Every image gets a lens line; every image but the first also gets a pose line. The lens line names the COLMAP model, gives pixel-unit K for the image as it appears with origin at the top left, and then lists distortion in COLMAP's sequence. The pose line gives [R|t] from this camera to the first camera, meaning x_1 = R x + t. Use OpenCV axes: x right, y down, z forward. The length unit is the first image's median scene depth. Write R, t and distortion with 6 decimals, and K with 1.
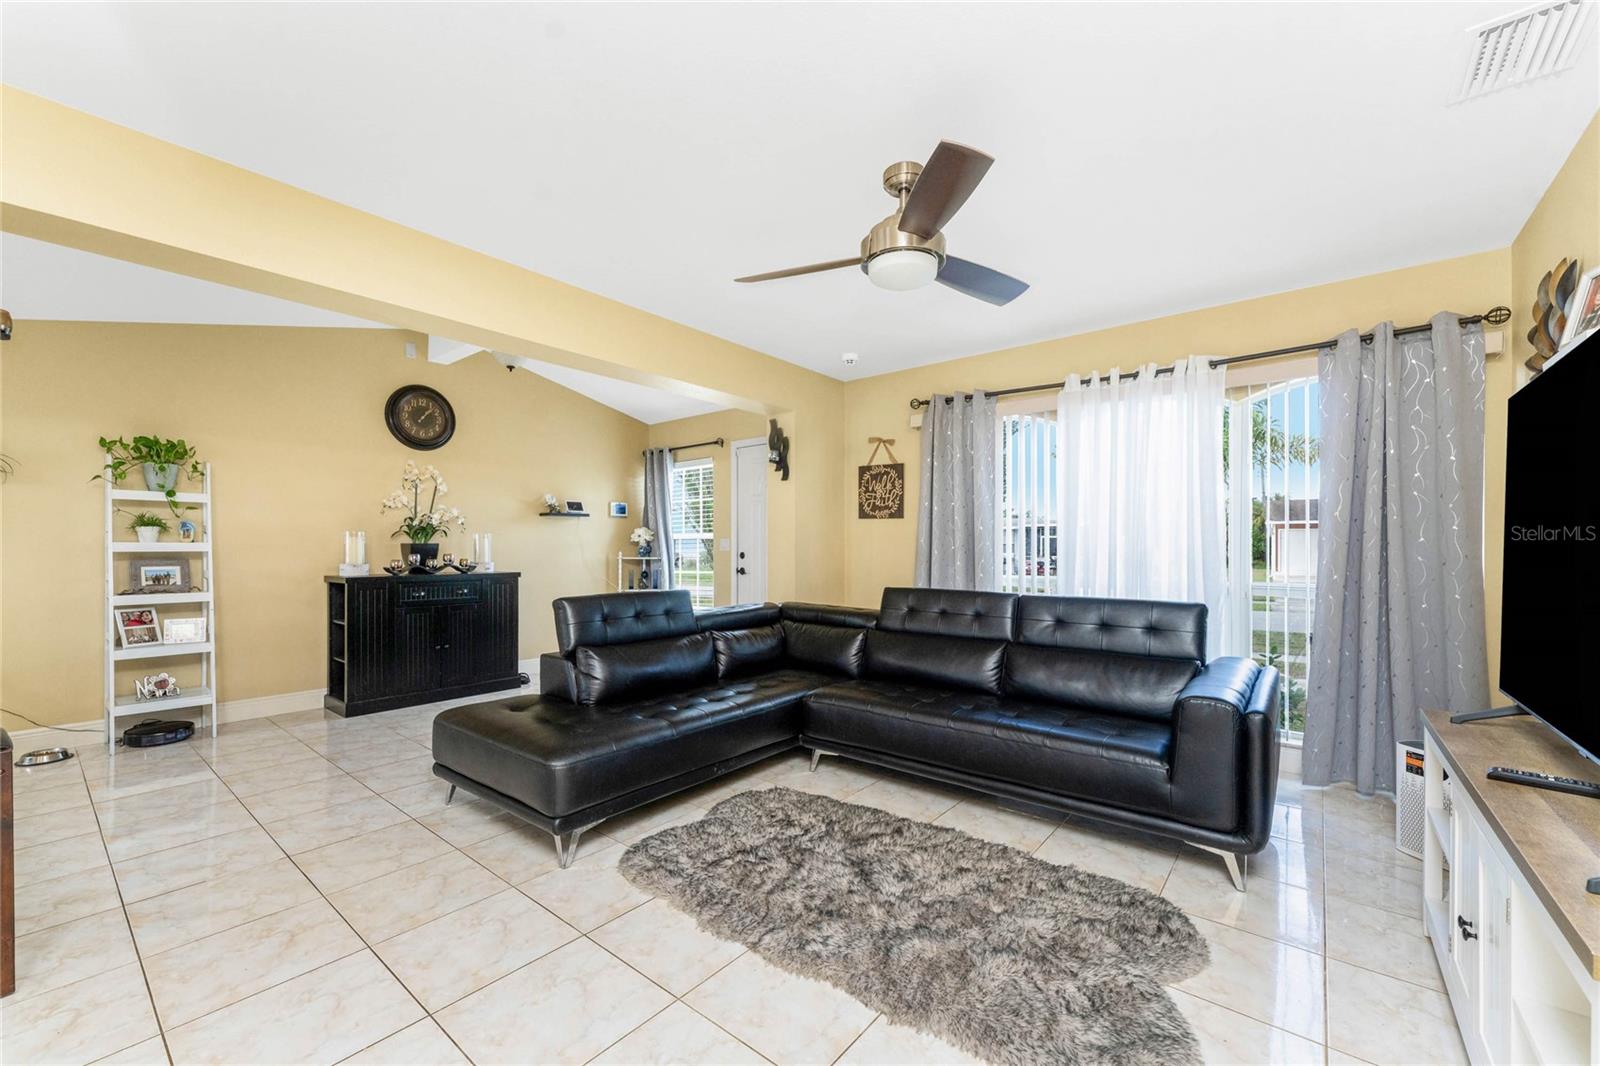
lens RADIAL K [[652.1, 0, 791.8], [0, 652.1, 541.9], [0, 0, 1]] dist [-0.002657, -0.000359]
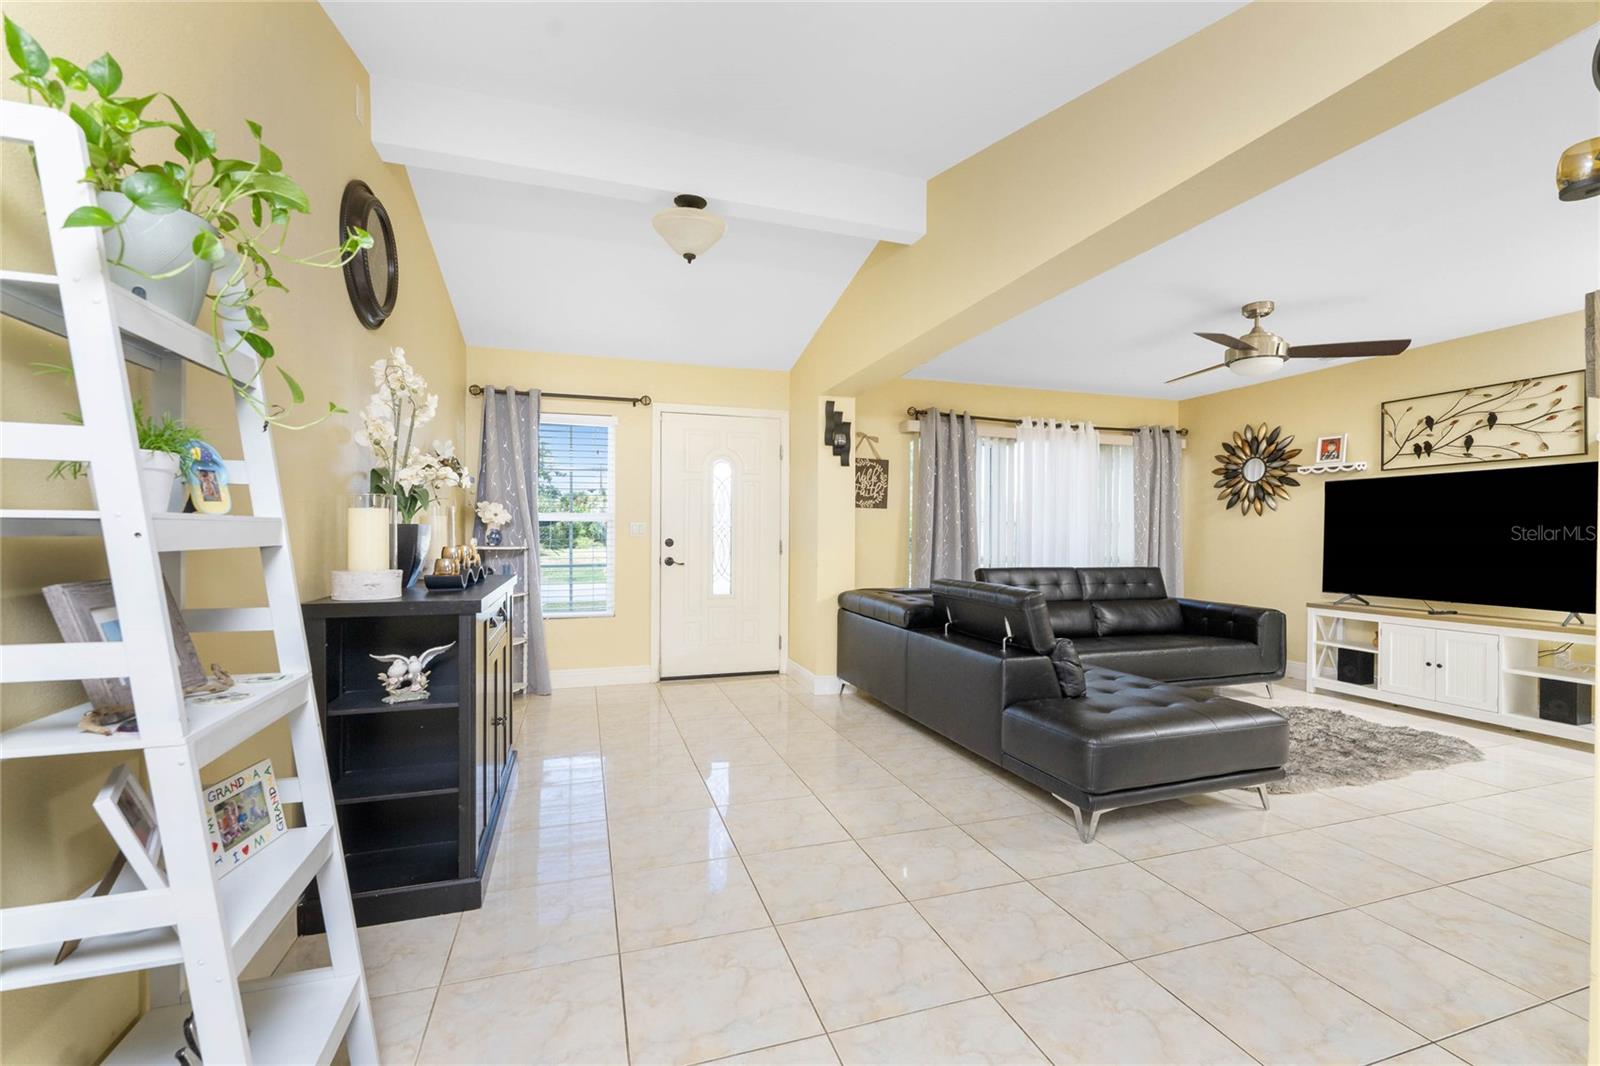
lens RADIAL K [[652.1, 0, 791.8], [0, 652.1, 541.9], [0, 0, 1]] dist [-0.002657, -0.000359]
pose [[0.542664, -0.007567, 0.839916, -0.908762], [-0.014135, 0.999736, 0.018139, 0.003113], [-0.839831, -0.021715, 0.542414, 0.549890]]
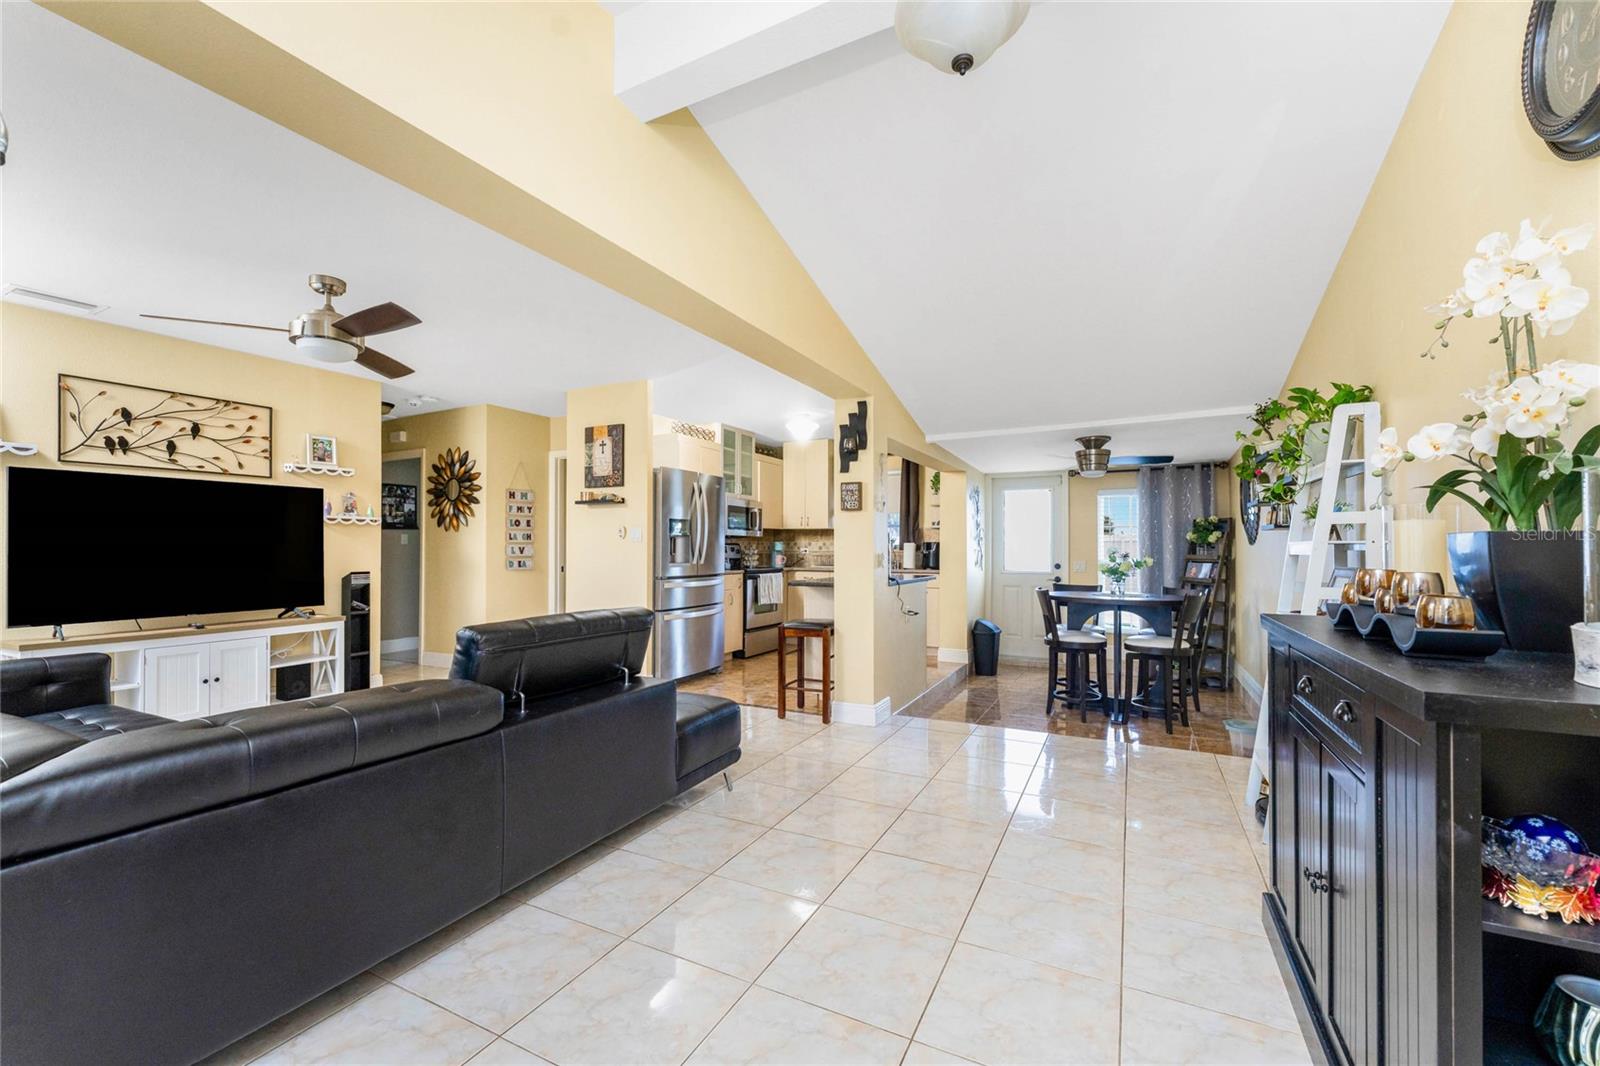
lens RADIAL K [[667.4, 0, 814.4], [0, 667.4, 542.5], [0, 0, 1]] dist [-0.000467, -0.000288]
pose [[-0.972806, -0.003285, -0.231597, -0.255772], [0.001083, 0.999824, -0.018731, 0.011534], [0.231618, -0.018472, -0.972632, 1.323589]]
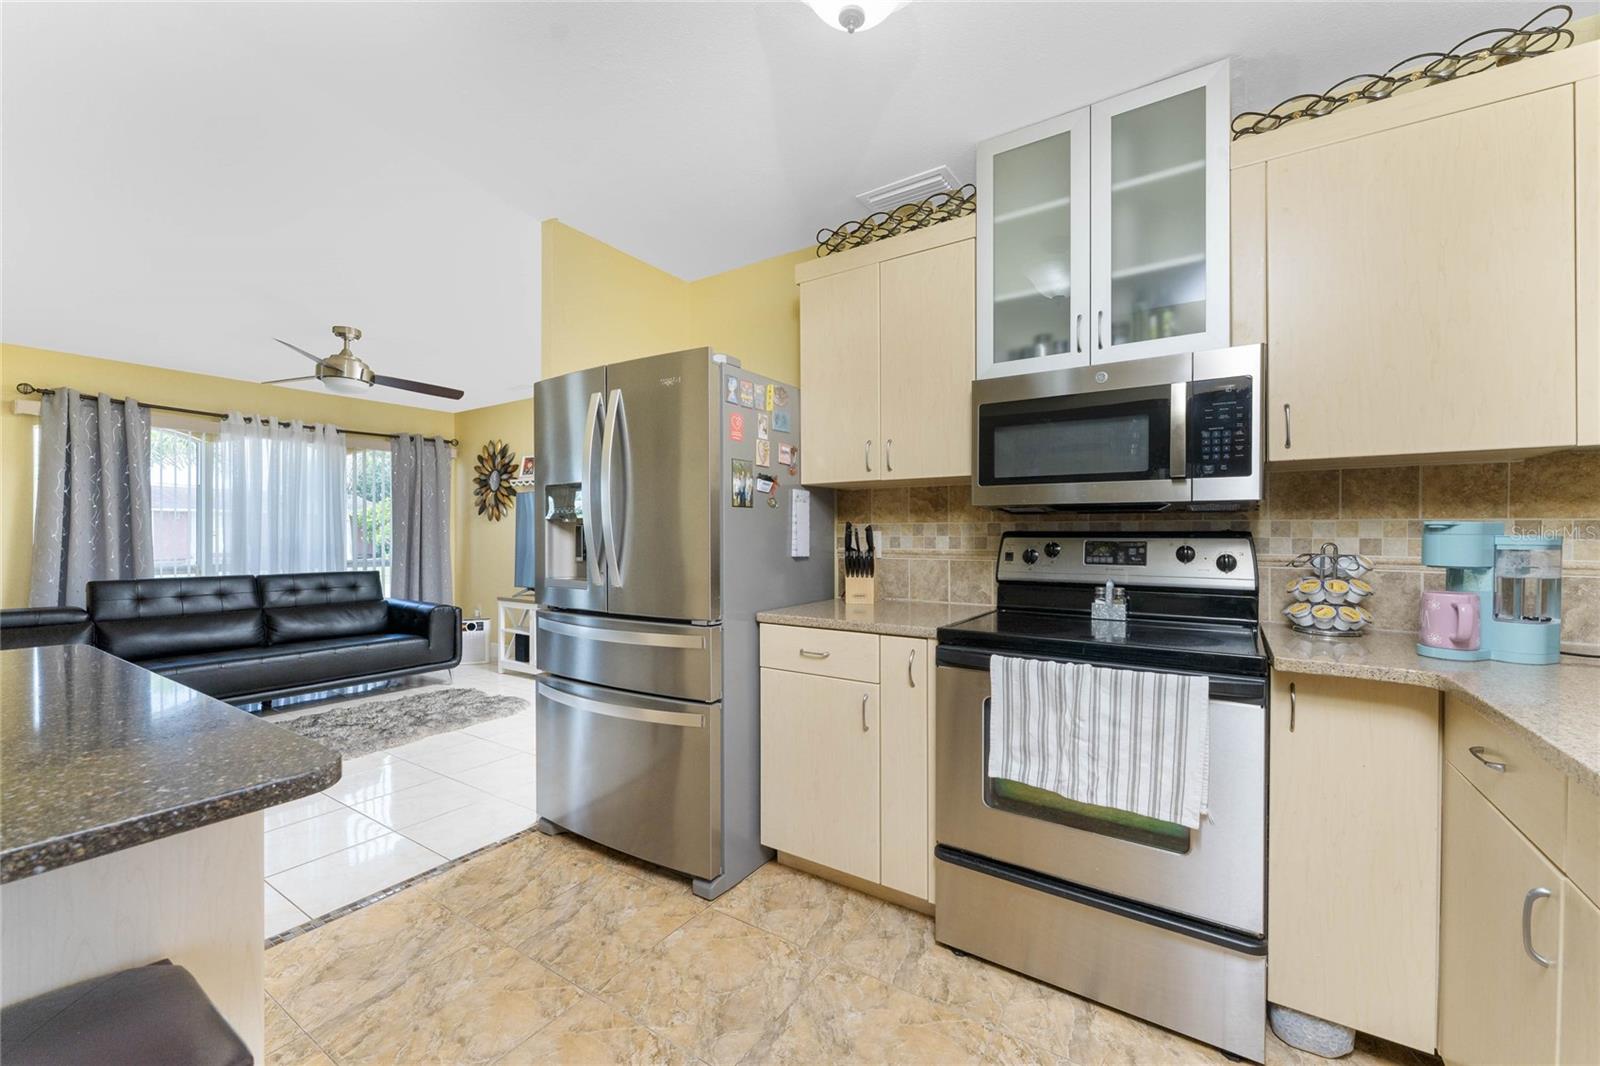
lens RADIAL K [[645.0, 0, 797.6], [0, 645.0, 535.1], [0, 0, 1]] dist [0.002447, 0.000442]
pose [[-0.090554, -0.002143, 0.995889, -0.840832], [-0.008873, 0.999960, 0.001345, -0.013063], [-0.995852, -0.008715, -0.090569, -0.023706]]
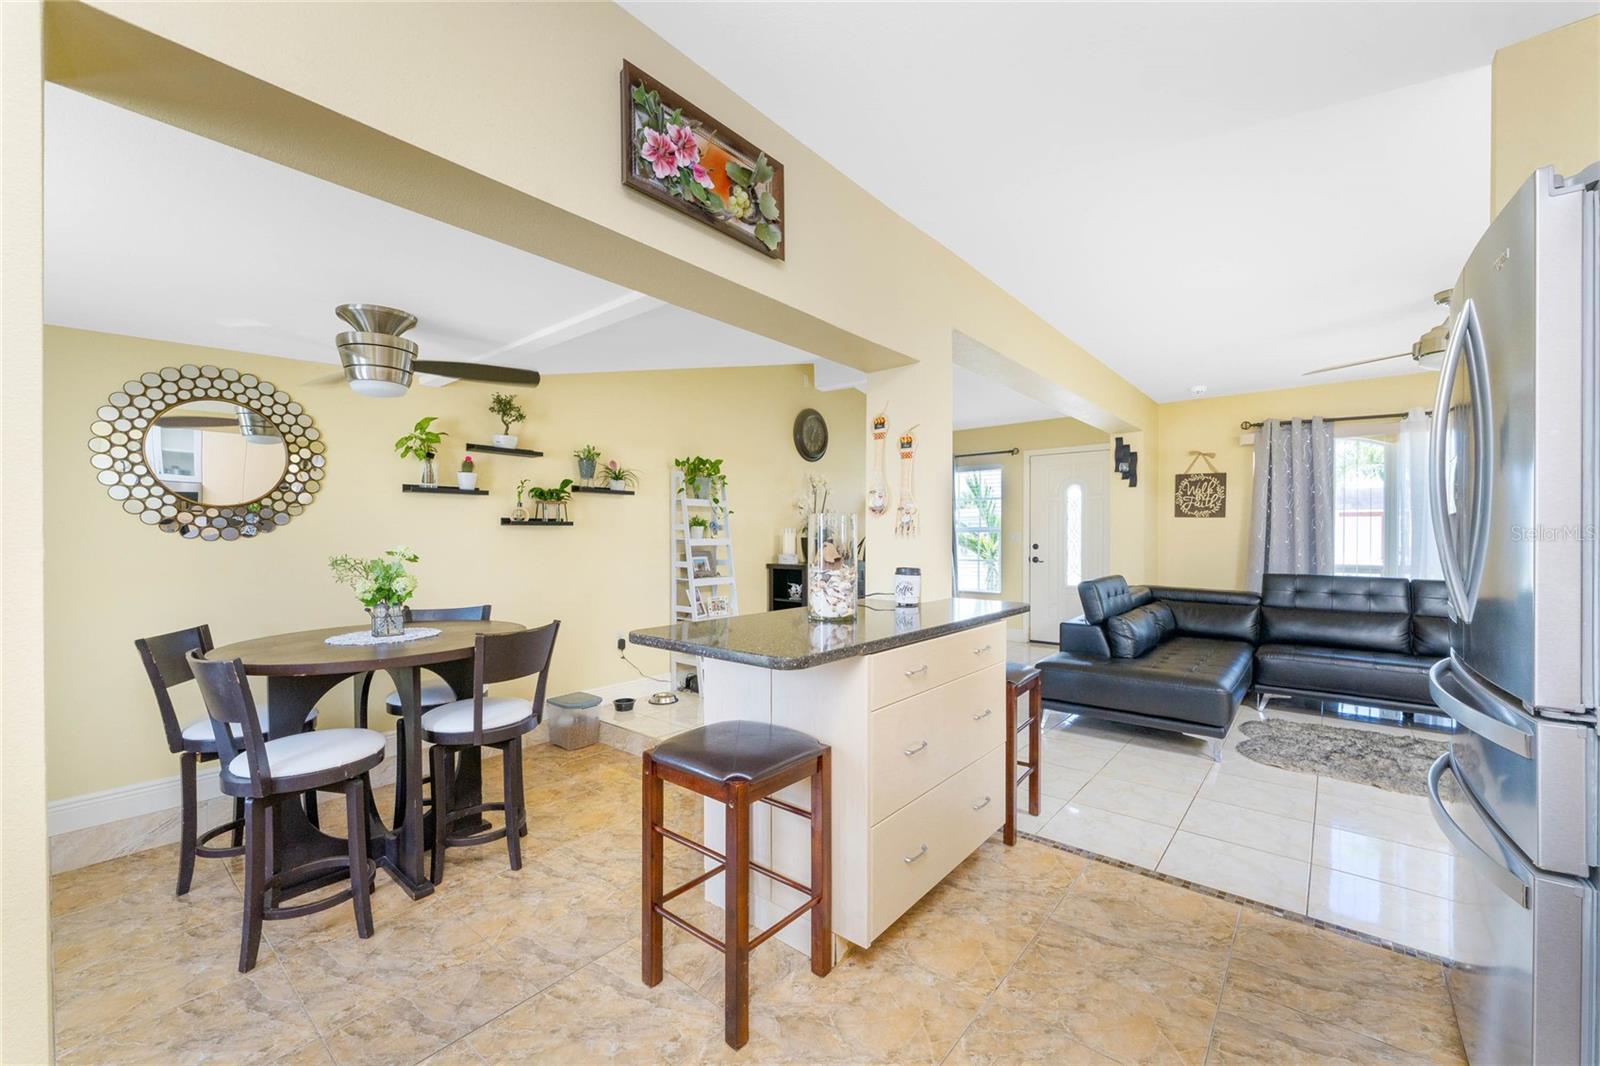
lens RADIAL K [[642.5, 0, 800.2], [0, 642.5, 538.0], [0, 0, 1]] dist [0.000182, 0.000118]
pose [[0.999901, 0.000527, -0.014075, -0.645416], [-0.000319, 0.999891, 0.014768, -0.015920], [0.014081, -0.014763, 0.999792, -0.238171]]
